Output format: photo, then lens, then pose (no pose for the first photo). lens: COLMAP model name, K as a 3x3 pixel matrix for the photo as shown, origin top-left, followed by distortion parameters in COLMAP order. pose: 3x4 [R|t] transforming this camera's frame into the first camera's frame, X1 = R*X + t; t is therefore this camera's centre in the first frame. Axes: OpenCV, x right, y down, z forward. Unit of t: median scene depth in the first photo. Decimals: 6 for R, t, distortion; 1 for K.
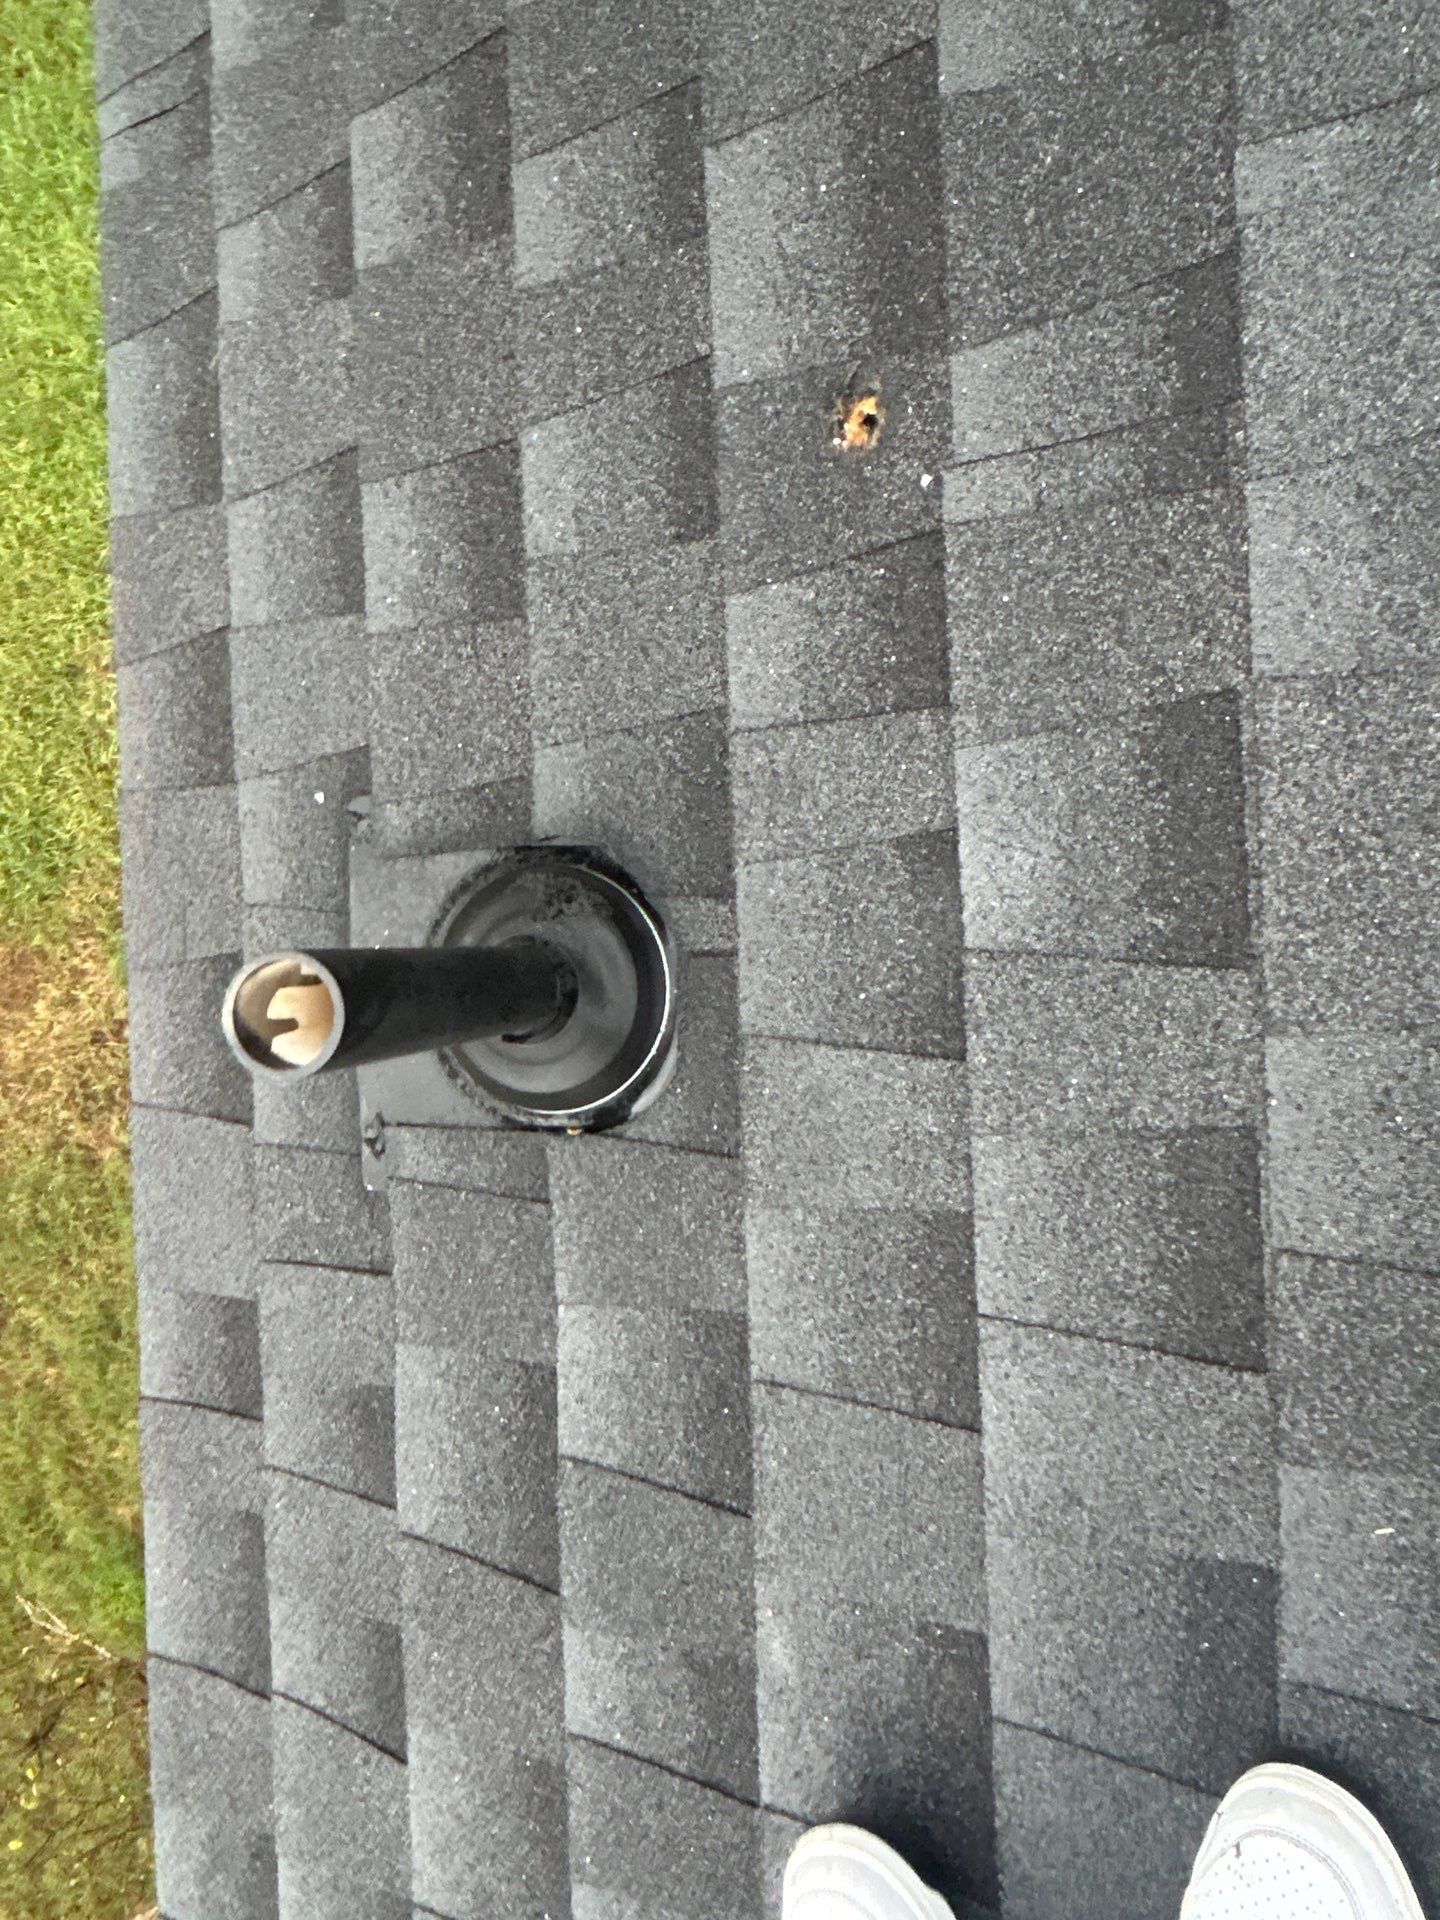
lens RADIAL K [[1457.4, 0, 717.0], [0, 1457.4, 948.4], [0, 0, 1]] dist [0.021041, -0.034244]
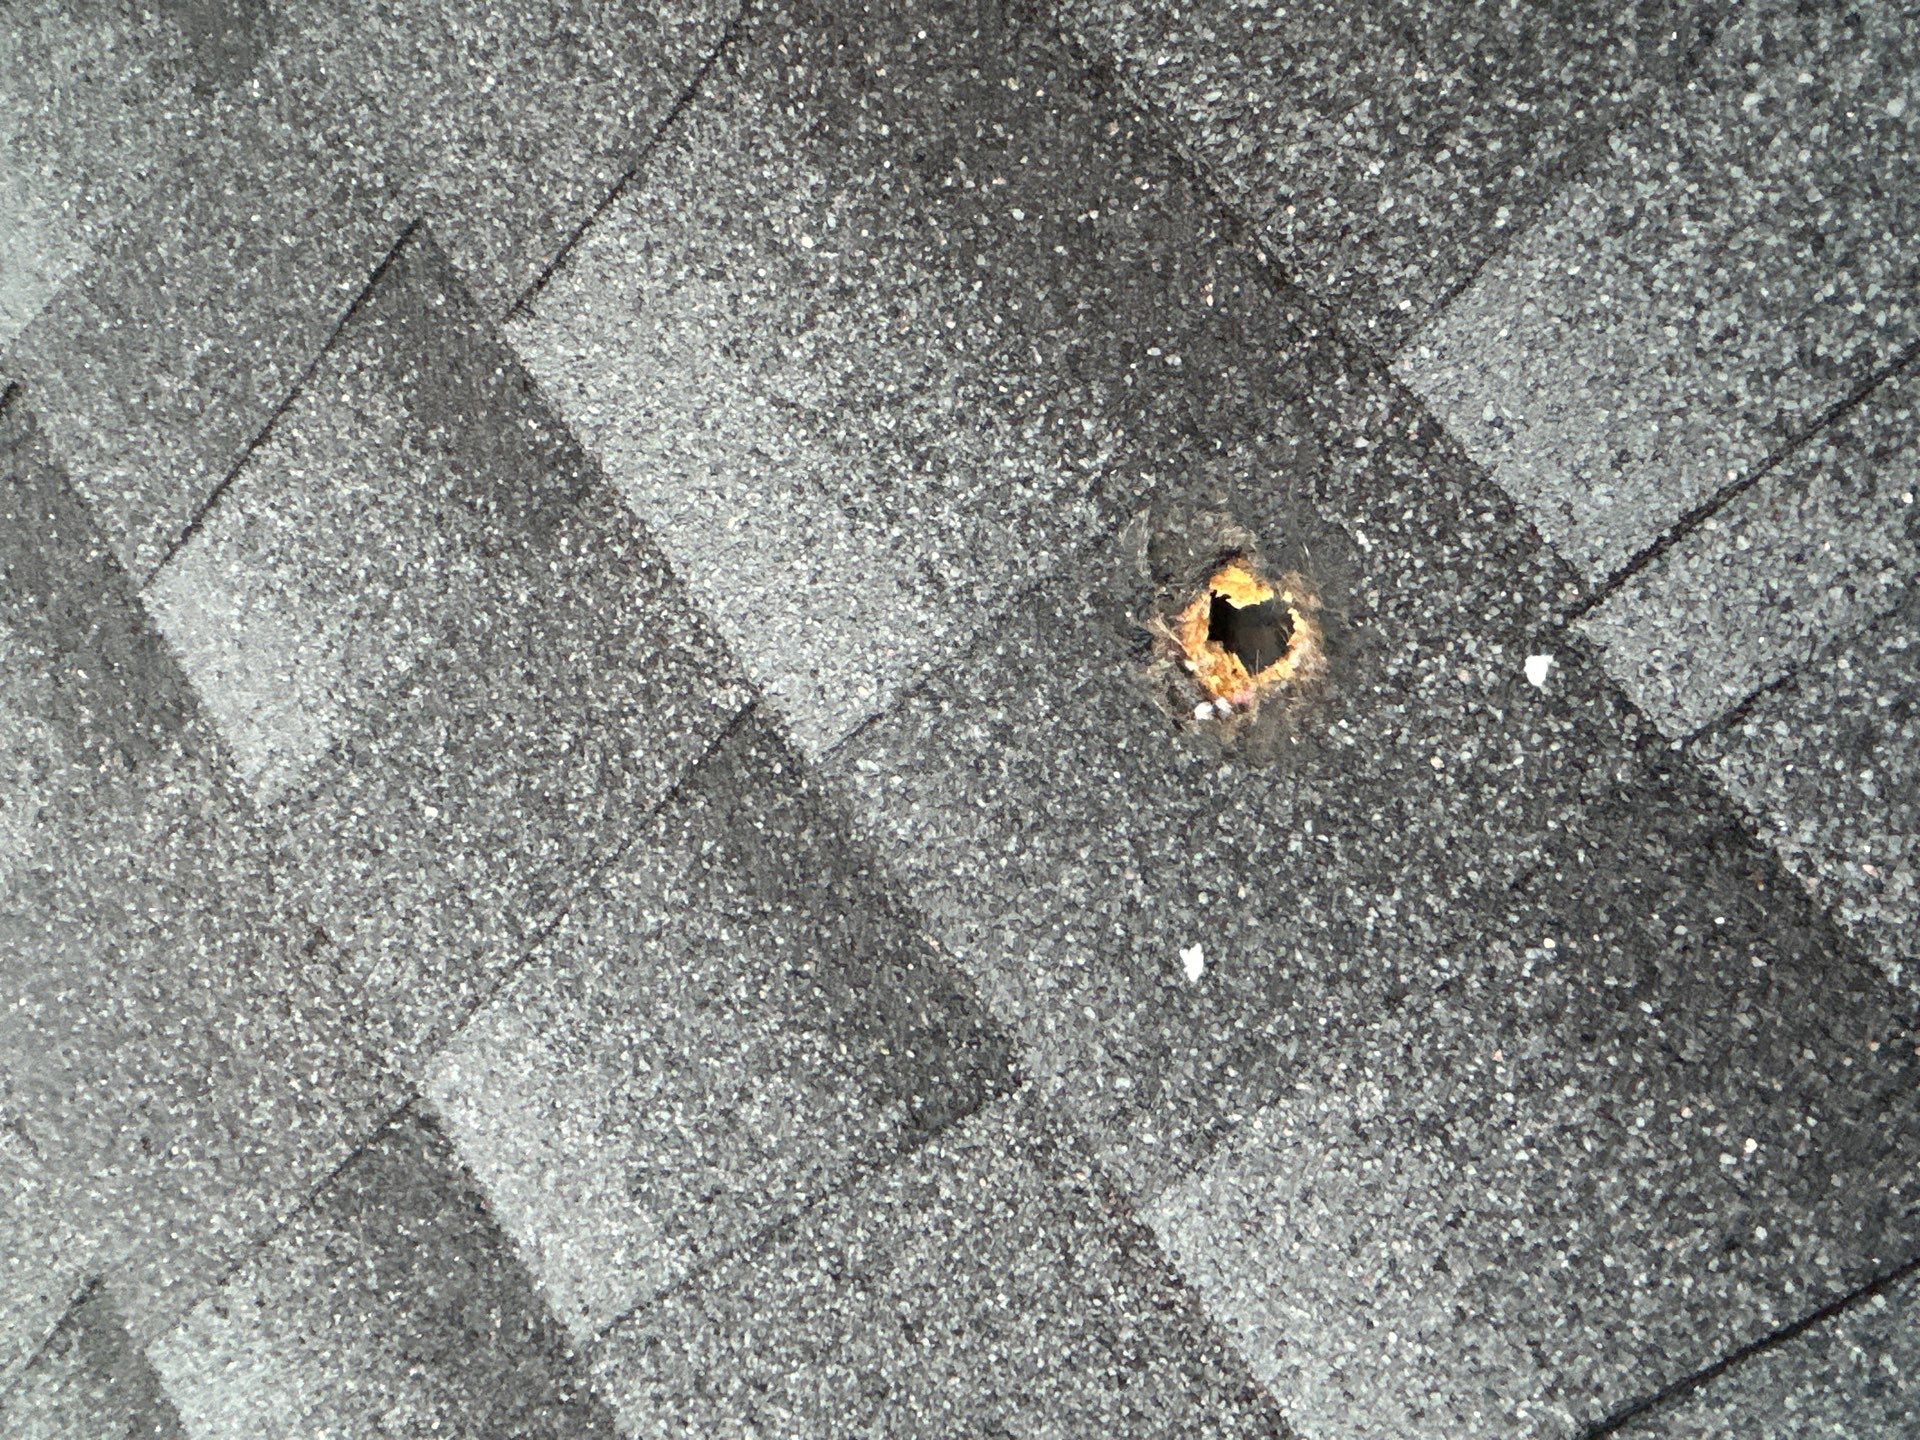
lens RADIAL K [[1457.4, 0, 965.0], [0, 1457.4, 700.9], [0, 0, 1]] dist [0.021041, -0.034244]
pose [[0.833235, -0.507488, 0.219487, -0.040891], [0.550799, 0.796567, -0.249201, -0.249469], [-0.048370, 0.328536, 0.943252, 0.561810]]
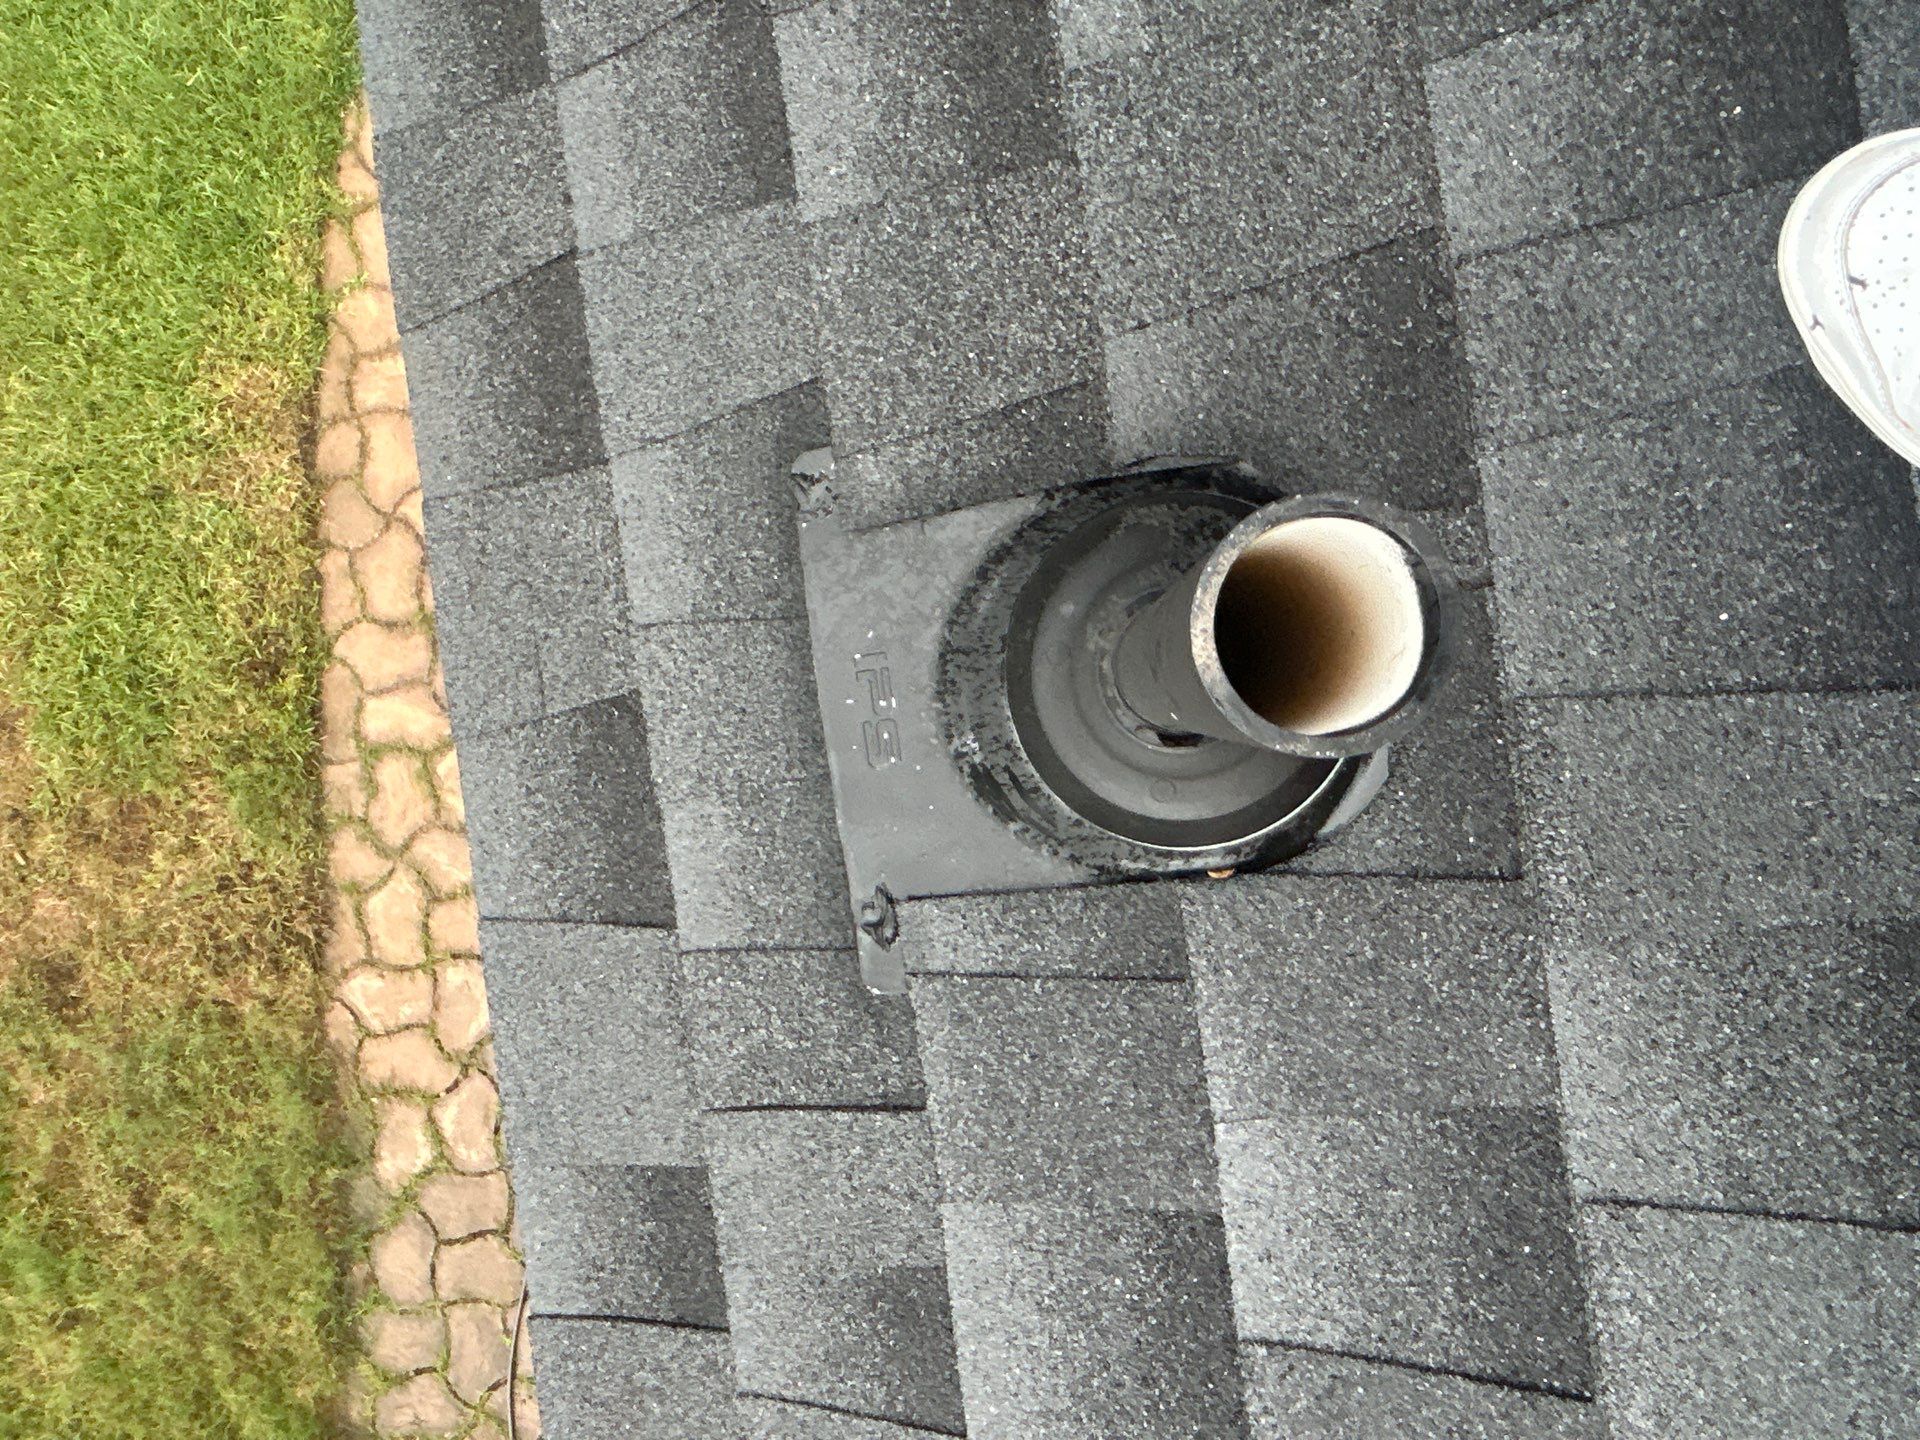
lens RADIAL K [[1457.4, 0, 965.0], [0, 1457.4, 700.9], [0, 0, 1]] dist [0.021041, -0.034244]
pose [[0.991008, -0.099603, 0.089343, -0.271178], [0.101067, 0.994807, -0.012009, 0.038341], [-0.087682, 0.020931, 0.995929, 0.308480]]
